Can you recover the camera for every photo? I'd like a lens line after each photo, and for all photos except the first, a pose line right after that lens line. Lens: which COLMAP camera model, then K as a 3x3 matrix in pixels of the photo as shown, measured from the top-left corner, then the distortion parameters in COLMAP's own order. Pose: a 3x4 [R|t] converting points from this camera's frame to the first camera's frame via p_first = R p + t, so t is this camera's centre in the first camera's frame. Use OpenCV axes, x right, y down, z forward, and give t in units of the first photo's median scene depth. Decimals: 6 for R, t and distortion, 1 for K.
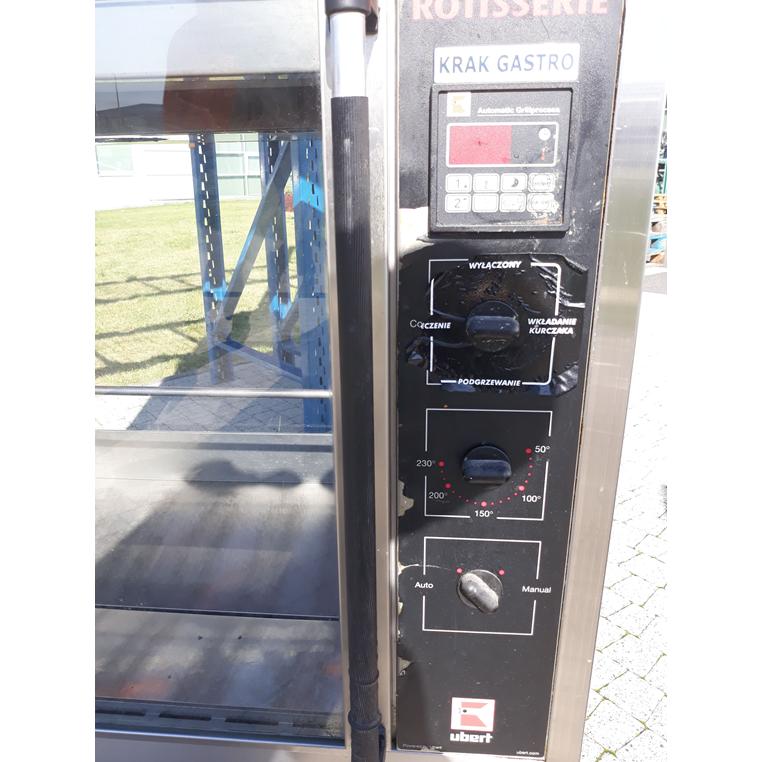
lens RADIAL K [[631.6, 0, 369.7], [0, 631.6, 381.7], [0, 0, 1]] dist [0.057464, -0.173505]
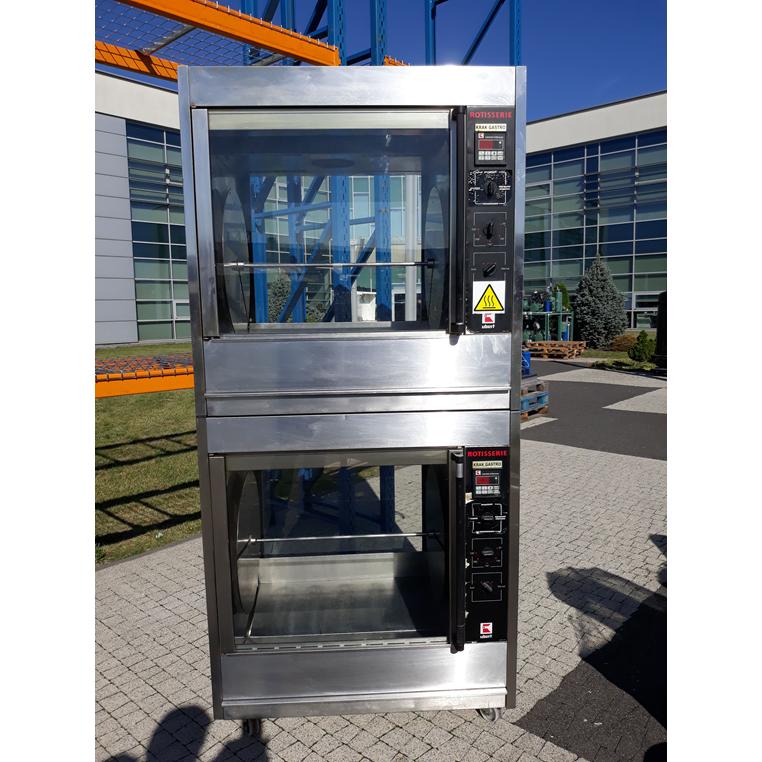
lens RADIAL K [[631.6, 0, 369.7], [0, 631.6, 381.7], [0, 0, 1]] dist [0.057464, -0.173505]
pose [[0.989850, -0.023590, 0.140147, -1.035535], [0.050410, 0.980287, -0.191040, -0.188973], [-0.132878, 0.196166, 0.971526, -2.865024]]
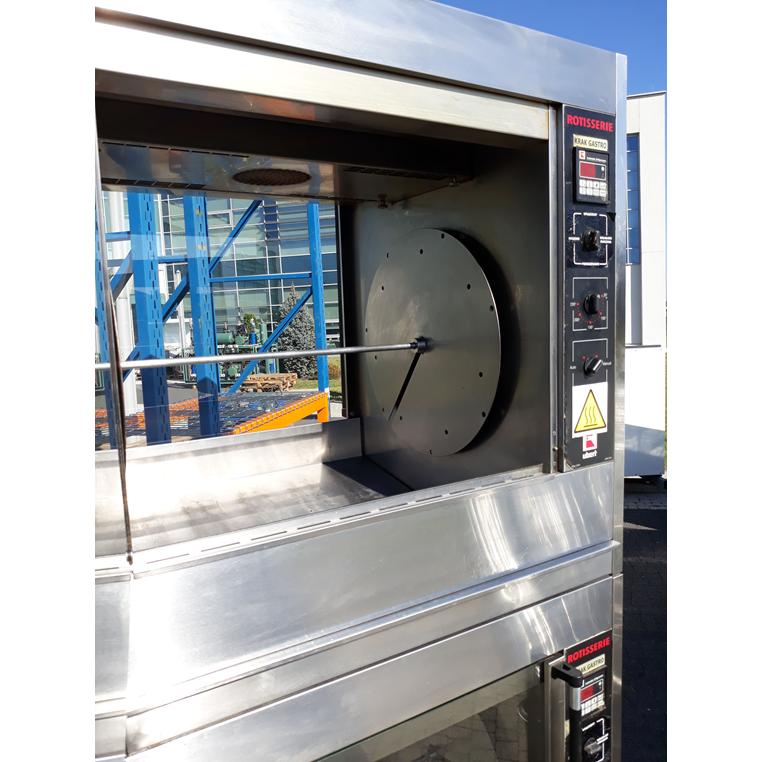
lens RADIAL K [[639.5, 0, 381.0], [0, 639.5, 381.0], [0, 0, 1]] dist [0.010584, -0.004822]
pose [[0.793511, -0.079666, 0.603319, -1.823205], [0.221030, 0.961420, -0.163757, -1.204914], [-0.566997, 0.263295, 0.780506, -0.936310]]
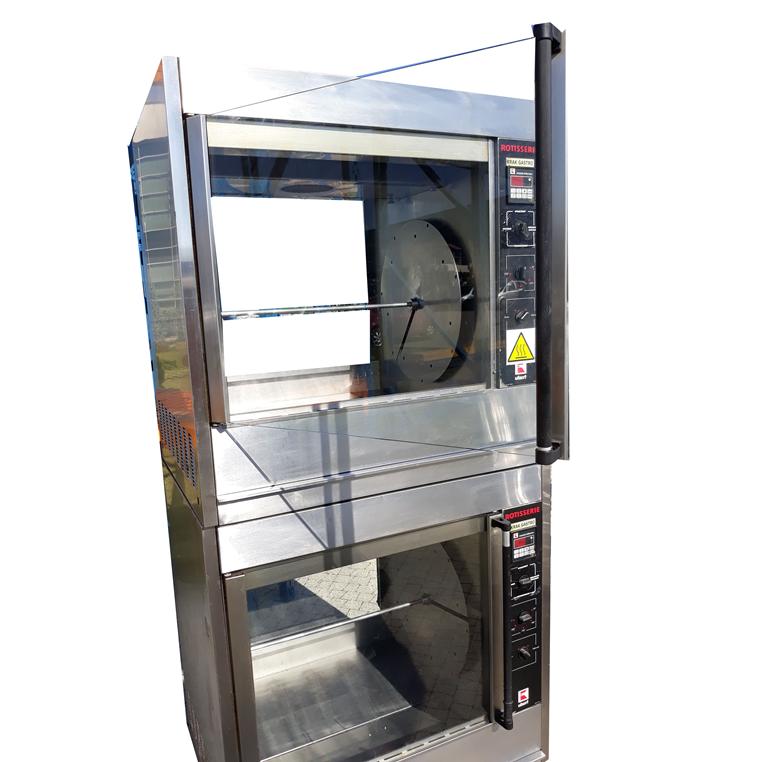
lens RADIAL K [[631.6, 0, 369.7], [0, 631.6, 381.7], [0, 0, 1]] dist [0.057464, -0.173505]
pose [[0.856614, -0.103272, 0.505516, -2.224638], [0.198115, 0.970494, -0.137449, -0.837198], [-0.476406, 0.217891, 0.851799, -1.952296]]
